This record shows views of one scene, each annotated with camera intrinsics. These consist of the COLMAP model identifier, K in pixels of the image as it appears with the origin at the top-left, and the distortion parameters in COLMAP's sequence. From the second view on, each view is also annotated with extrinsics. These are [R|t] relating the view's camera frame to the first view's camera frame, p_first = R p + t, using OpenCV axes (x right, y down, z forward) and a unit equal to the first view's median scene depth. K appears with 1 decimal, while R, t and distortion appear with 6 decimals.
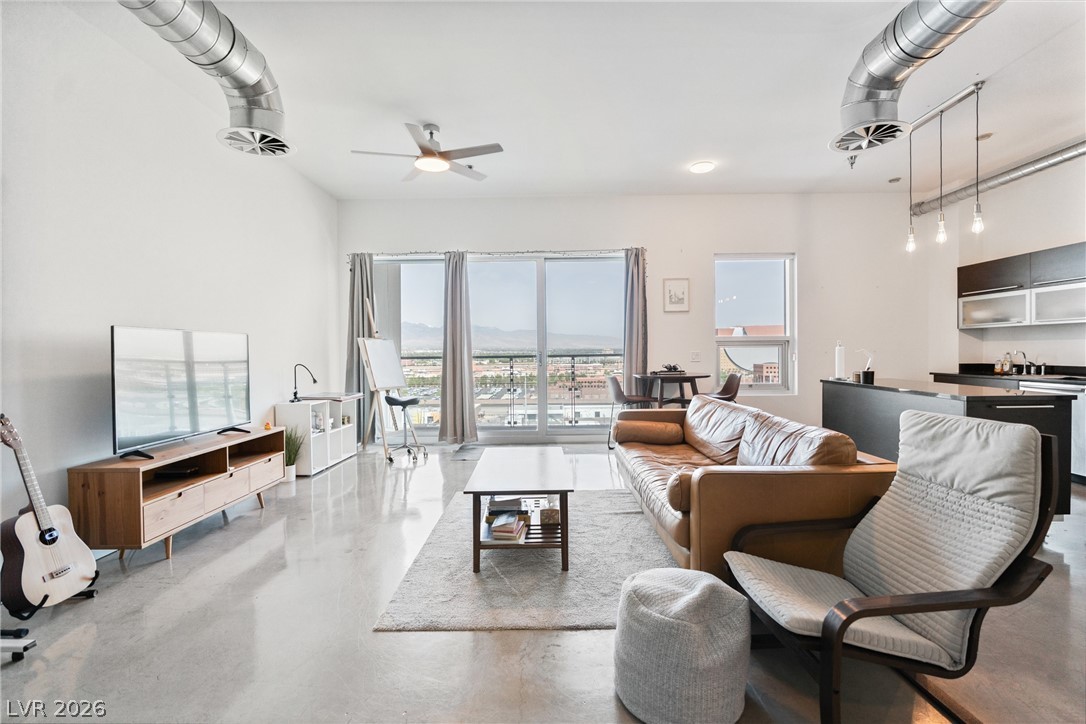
lens RADIAL K [[491.8, 0, 545.4], [0, 491.8, 357.1], [0, 0, 1]] dist [-0.003812, 0.000609]
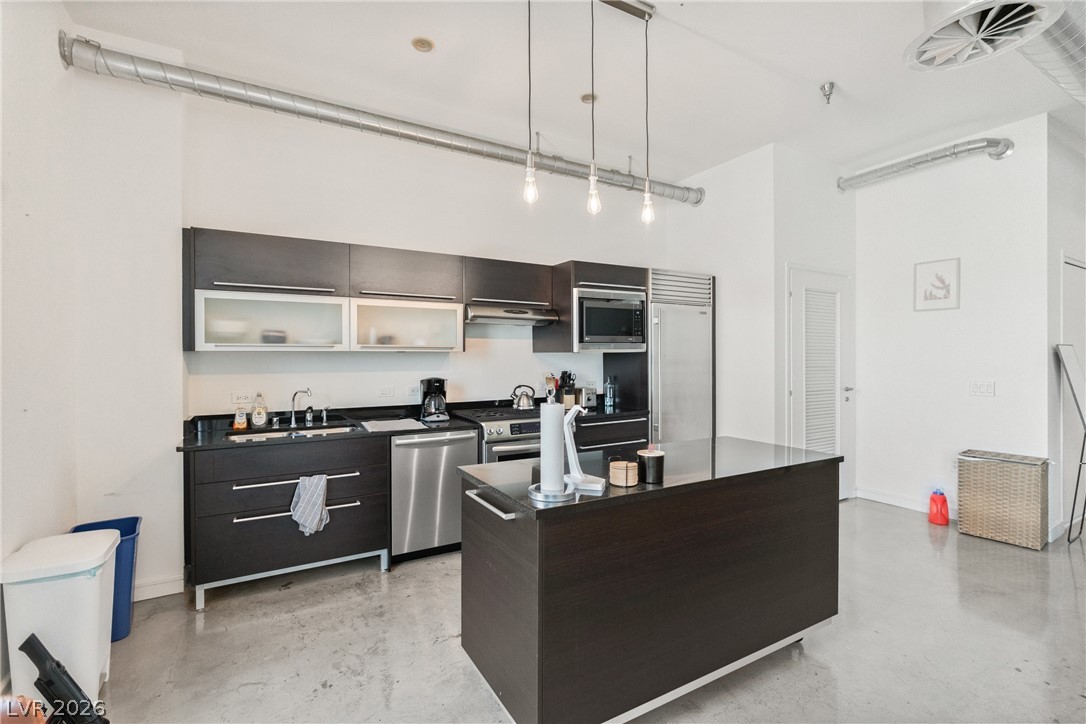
lens RADIAL K [[486.1, 0, 543.0], [0, 486.1, 362.0], [0, 0, 1]] dist [-0.019166, -0.000031]
pose [[-0.508660, 0.003267, 0.860961, 0.254872], [0.019270, 0.999785, 0.007591, -0.045601], [-0.860752, 0.020452, -0.508614, 0.990578]]
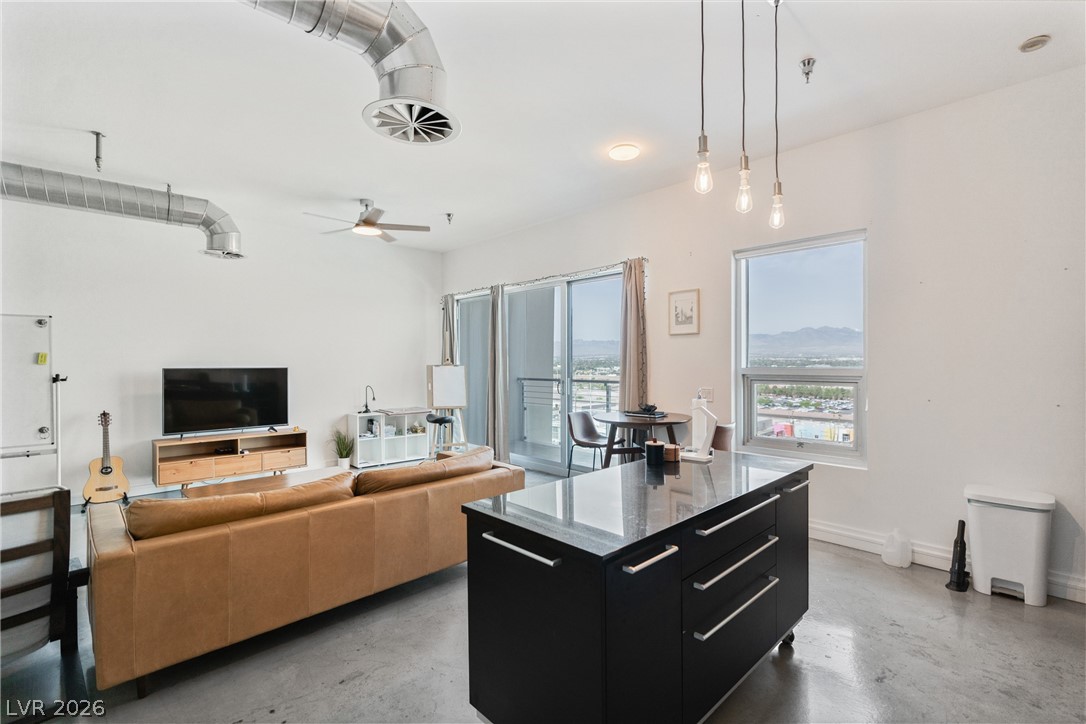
lens RADIAL K [[491.4, 0, 545.3], [0, 491.4, 361.6], [0, 0, 1]] dist [-0.006733, 0.000742]
pose [[0.699331, 0.009185, -0.714739, 0.757765], [-0.013243, 0.999912, -0.000108, -0.054478], [0.714675, 0.009541, 0.699391, 0.363153]]
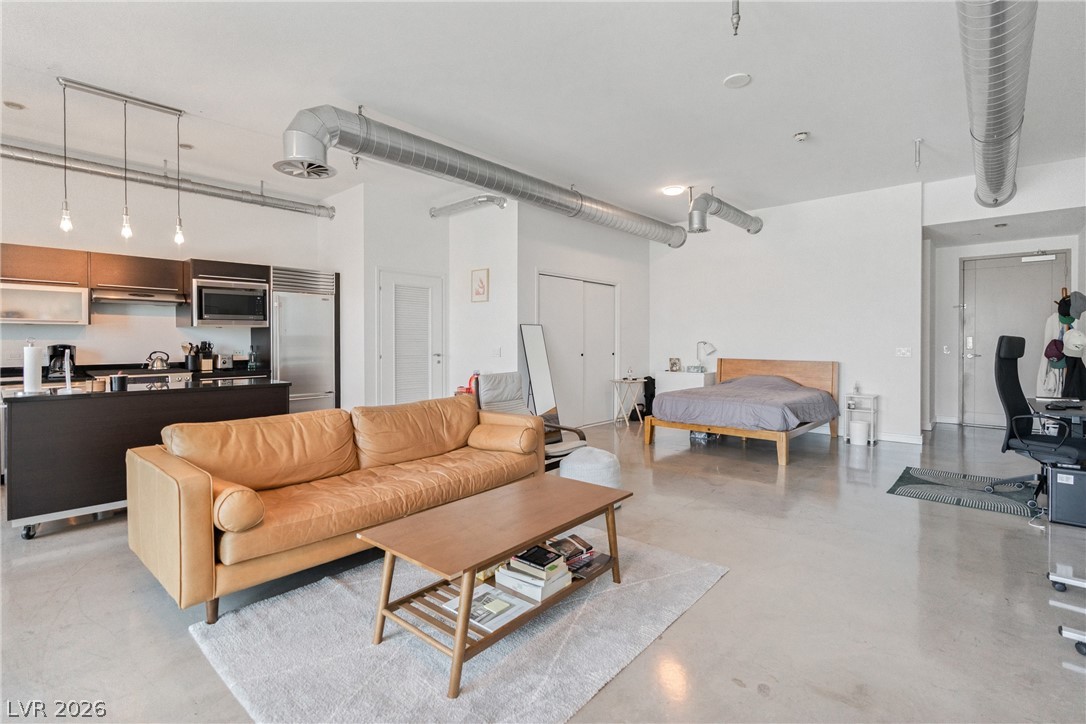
lens RADIAL K [[507.2, 0, 546.3], [0, 507.2, 344.2], [0, 0, 1]] dist [-0.002001, 0.000134]
pose [[-0.750652, 0.007809, 0.660651, -0.335379], [0.017941, 0.999802, 0.008567, -0.014512], [-0.660454, 0.018284, -0.750644, 0.886478]]
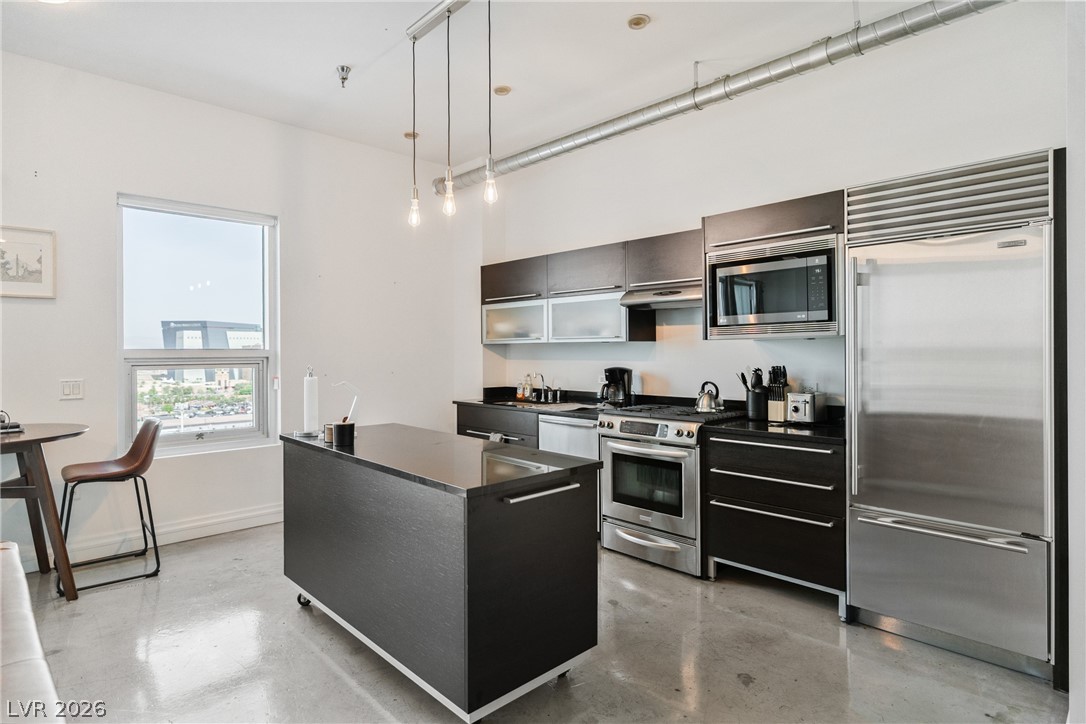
lens RADIAL K [[583.4, 0, 540.3], [0, 583.4, 353.7], [0, 0, 1]] dist [-0.001488, -0.000018]
pose [[0.715909, 0.003808, 0.698183, 0.266938], [0.005983, 0.999915, -0.011588, -0.032103], [-0.698168, 0.012473, 0.715825, 0.277025]]
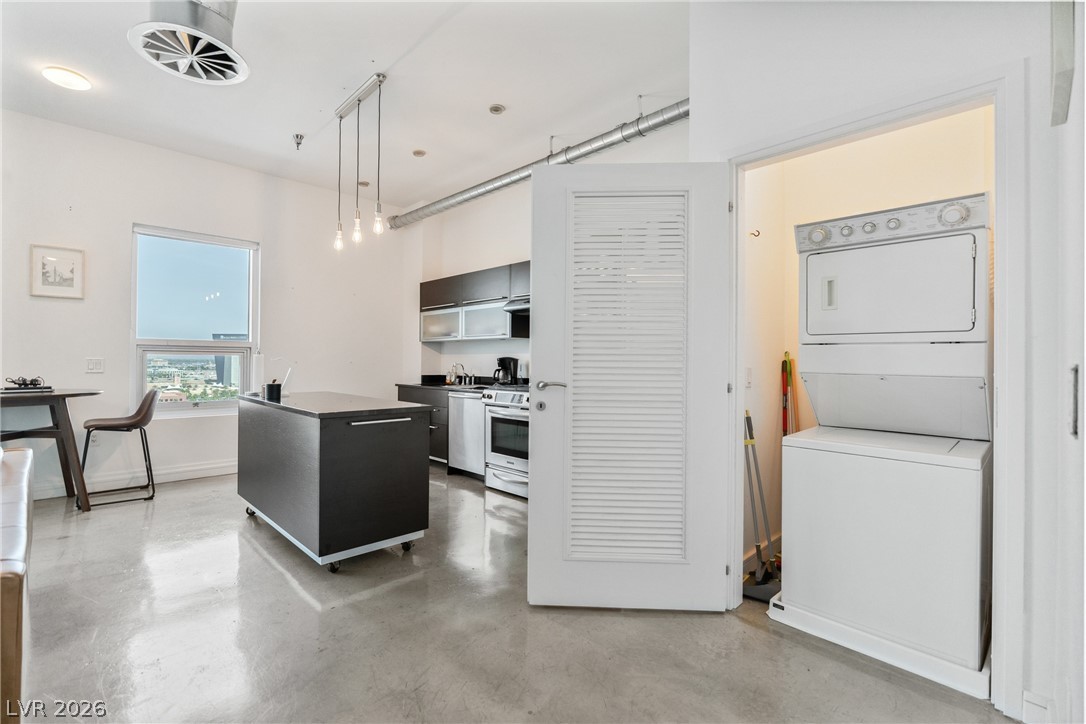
lens RADIAL K [[491.4, 0, 545.3], [0, 491.4, 361.6], [0, 0, 1]] dist [-0.006733, 0.000742]
pose [[0.701287, 0.018048, 0.712651, 0.298615], [-0.005465, 0.999786, -0.019942, 0.004078], [-0.712858, 0.010090, 0.701235, 0.081941]]
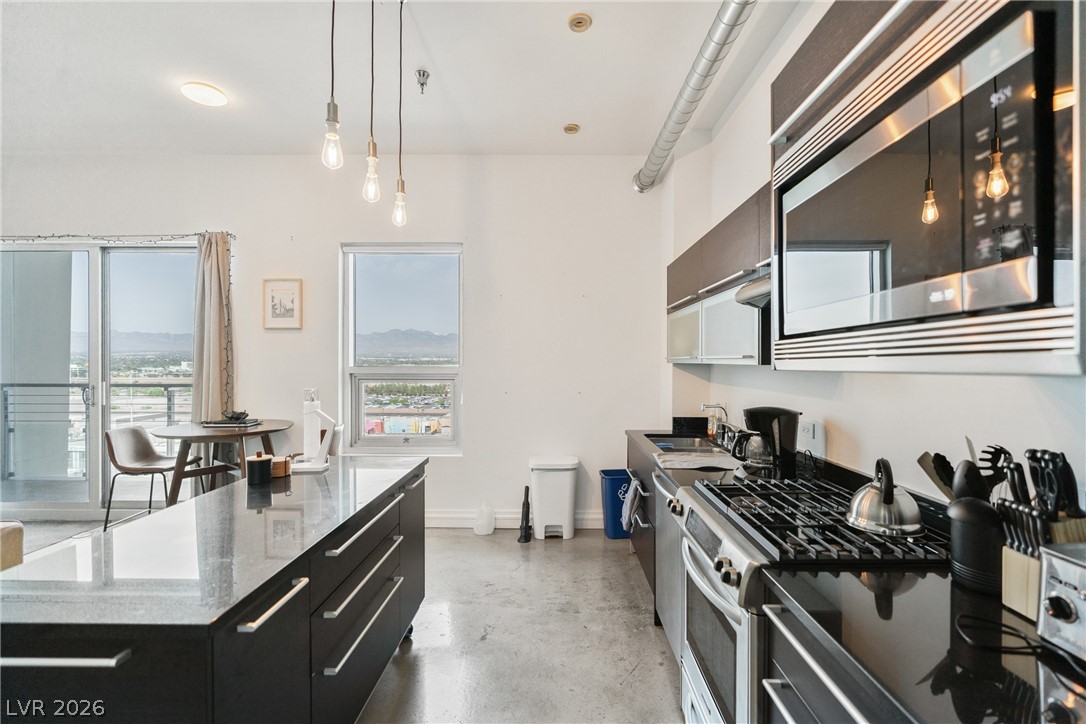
lens RADIAL K [[495.9, 0, 555.7], [0, 495.9, 364.1], [0, 0, 1]] dist [-0.007684, 0.000269]
pose [[0.999872, 0.014461, 0.006796, 0.726729], [-0.014424, 0.999881, -0.005529, -0.053067], [-0.006875, 0.005431, 0.999962, 0.375154]]
